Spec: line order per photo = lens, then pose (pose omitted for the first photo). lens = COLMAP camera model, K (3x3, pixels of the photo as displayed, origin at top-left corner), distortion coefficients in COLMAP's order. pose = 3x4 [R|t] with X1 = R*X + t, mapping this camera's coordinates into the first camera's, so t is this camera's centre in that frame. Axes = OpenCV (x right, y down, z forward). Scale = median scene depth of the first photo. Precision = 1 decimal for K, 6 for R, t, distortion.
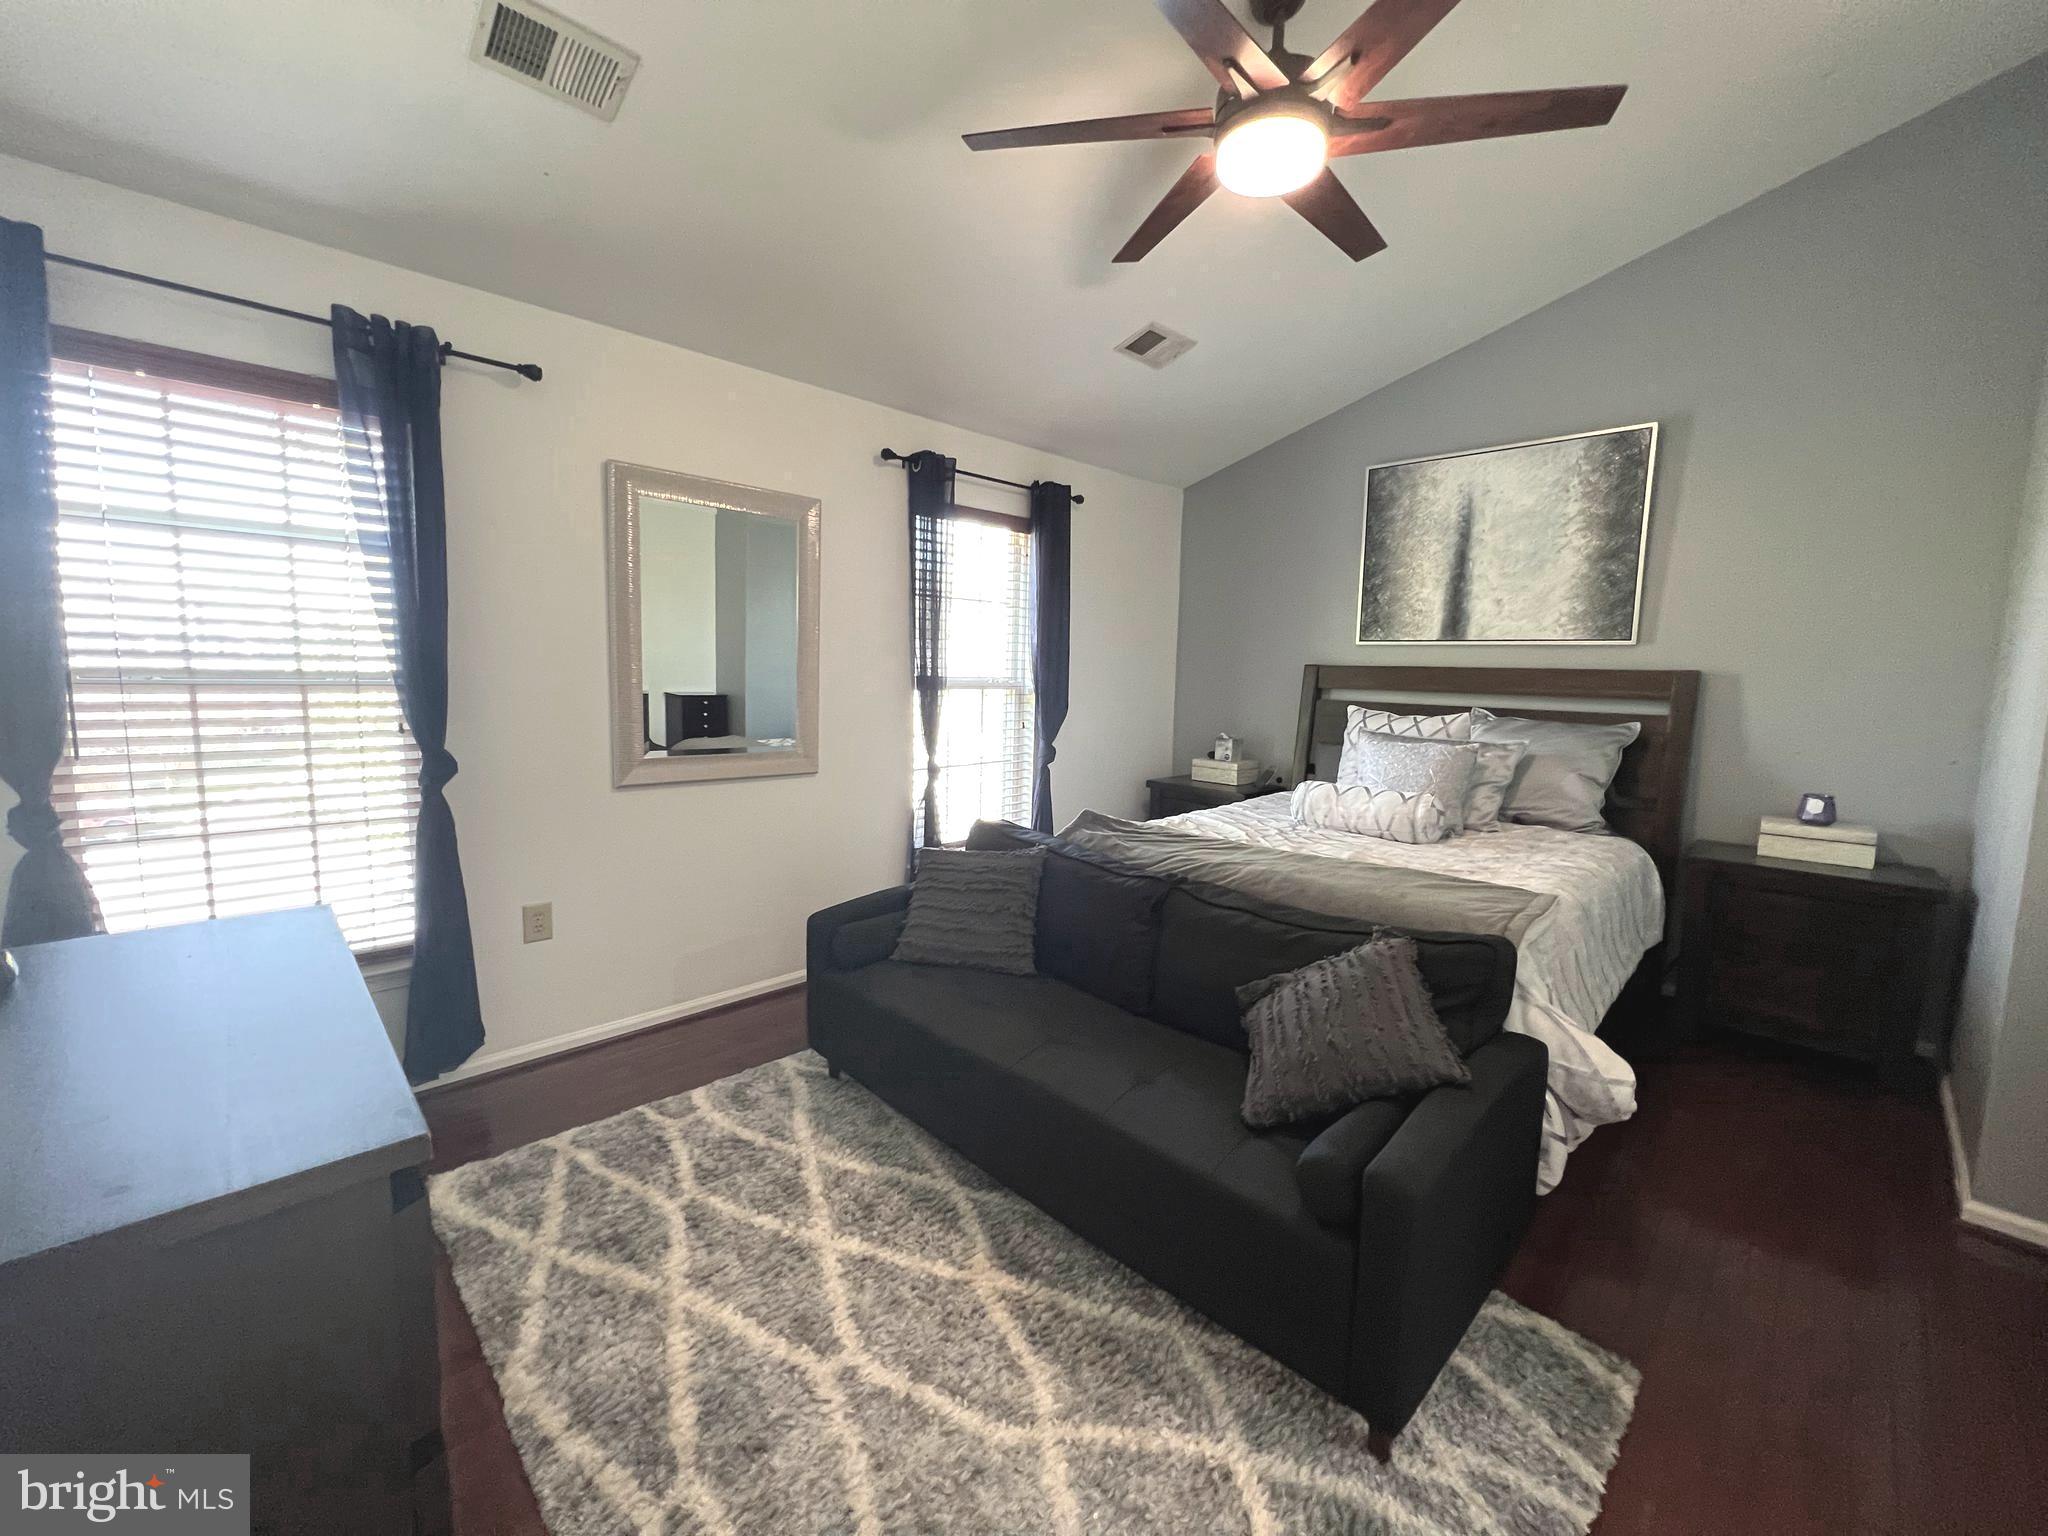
lens RADIAL K [[819.8, 0, 1023.6], [0, 819.8, 764.0], [0, 0, 1]] dist [-0.002525, 0.000012]
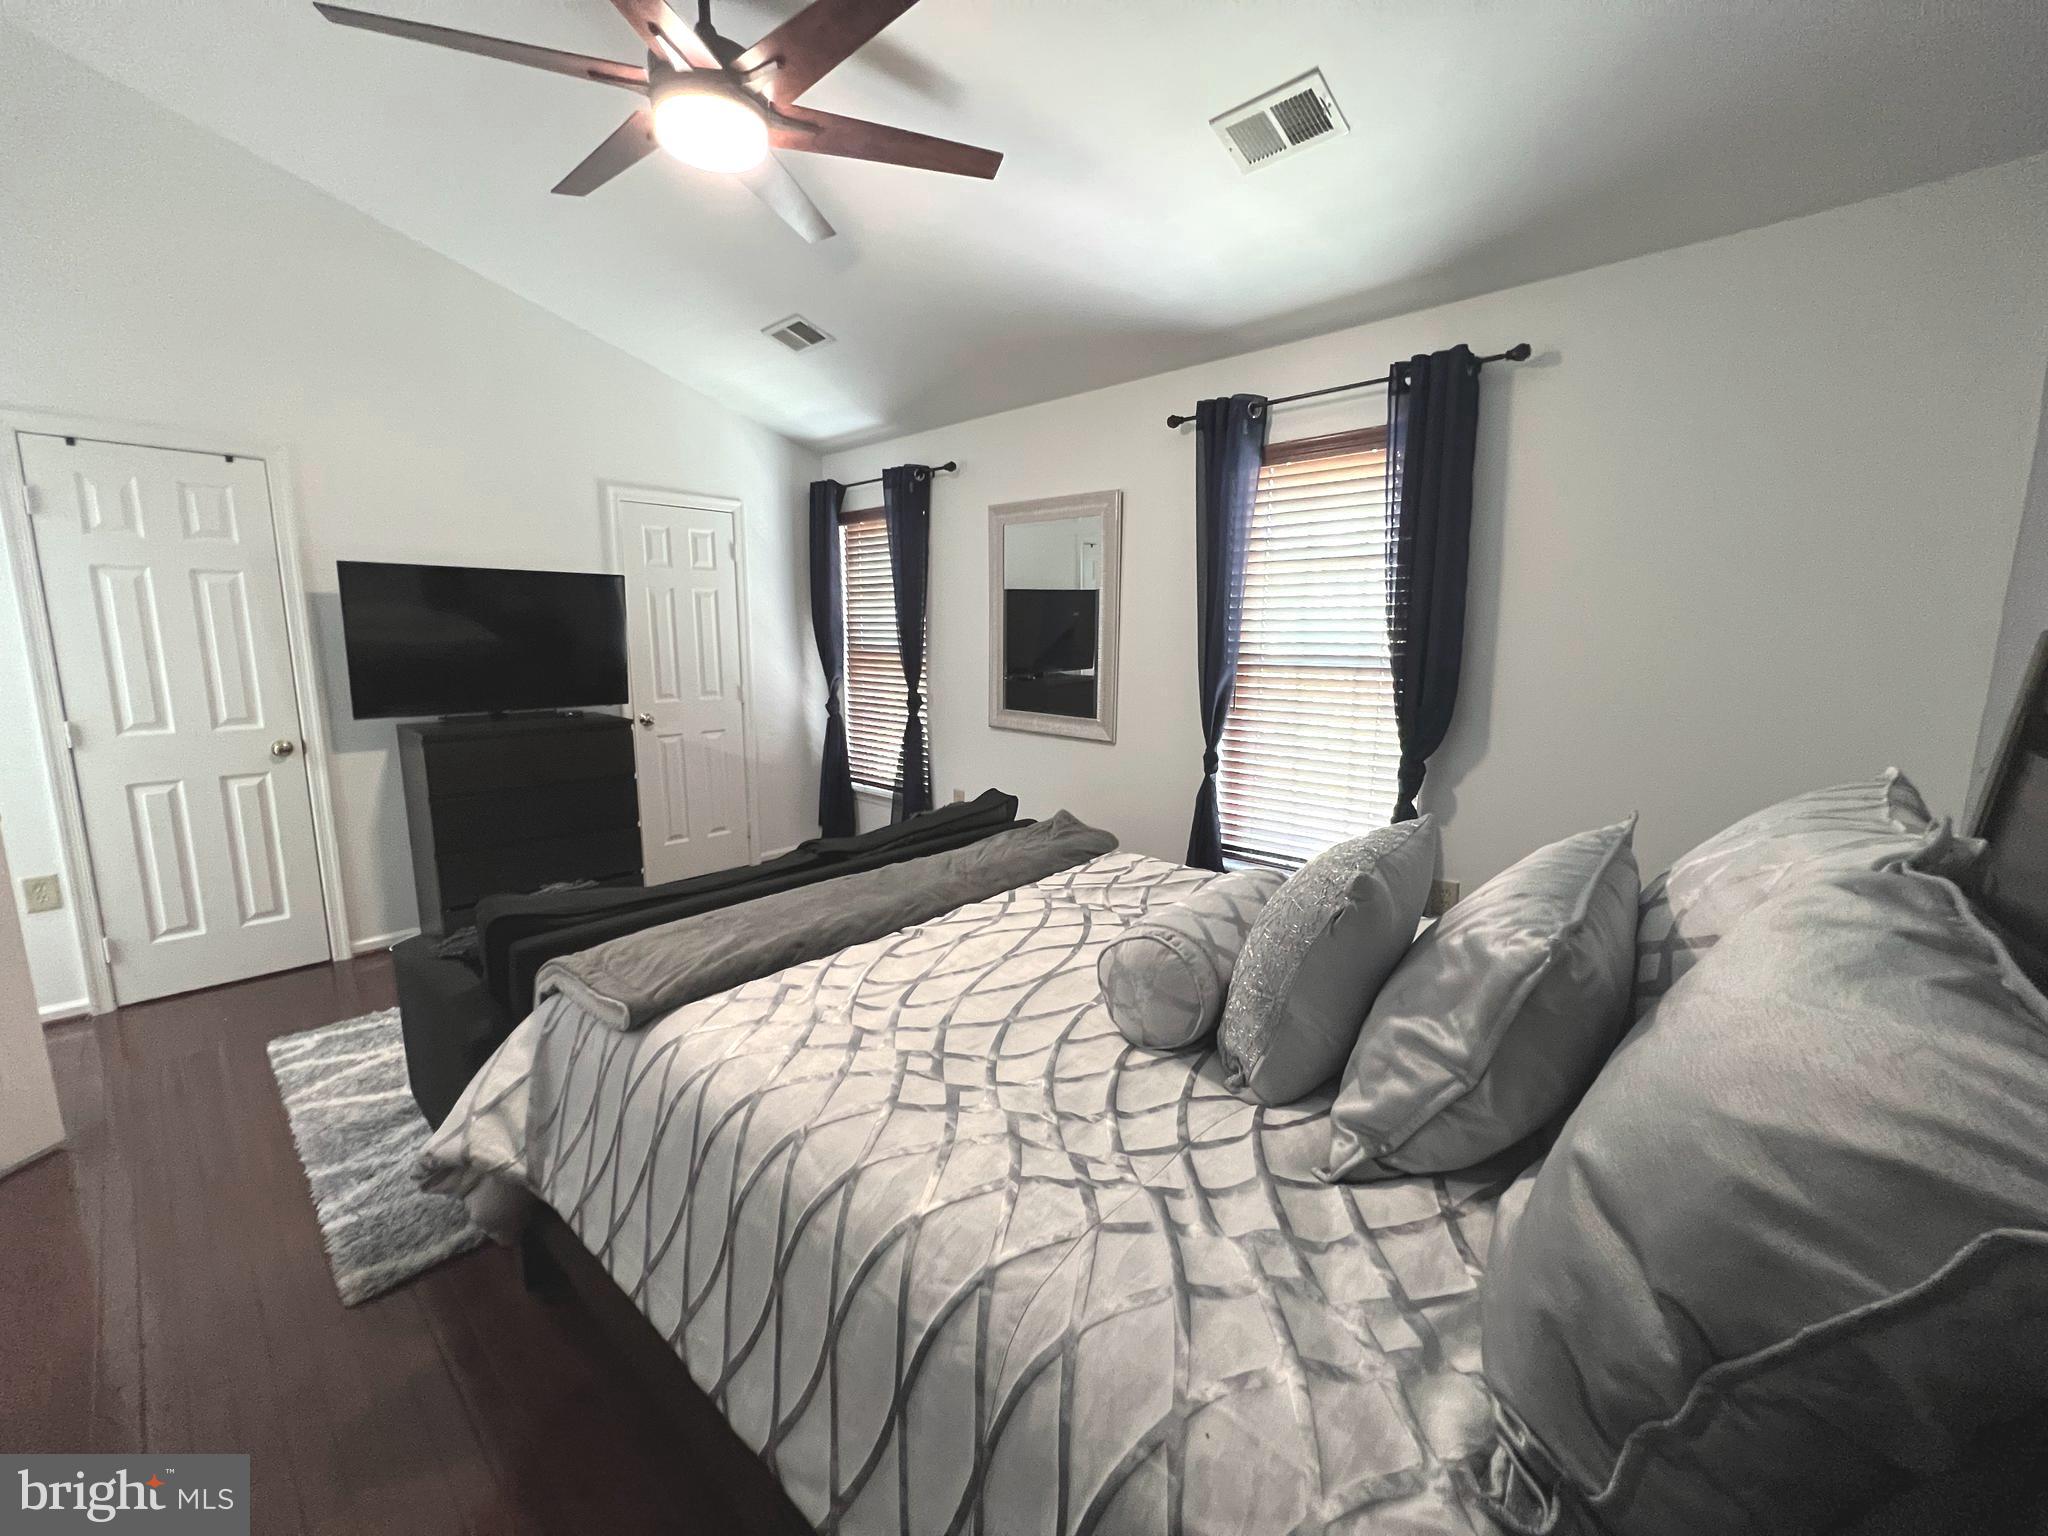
lens RADIAL K [[819.8, 0, 1023.6], [0, 819.8, 764.0], [0, 0, 1]] dist [-0.002525, 0.000012]
pose [[0.036466, 0.130714, -0.990749, 0.772155], [-0.128015, 0.983852, 0.125092, -0.079790], [0.991102, 0.122269, 0.052610, 0.774097]]
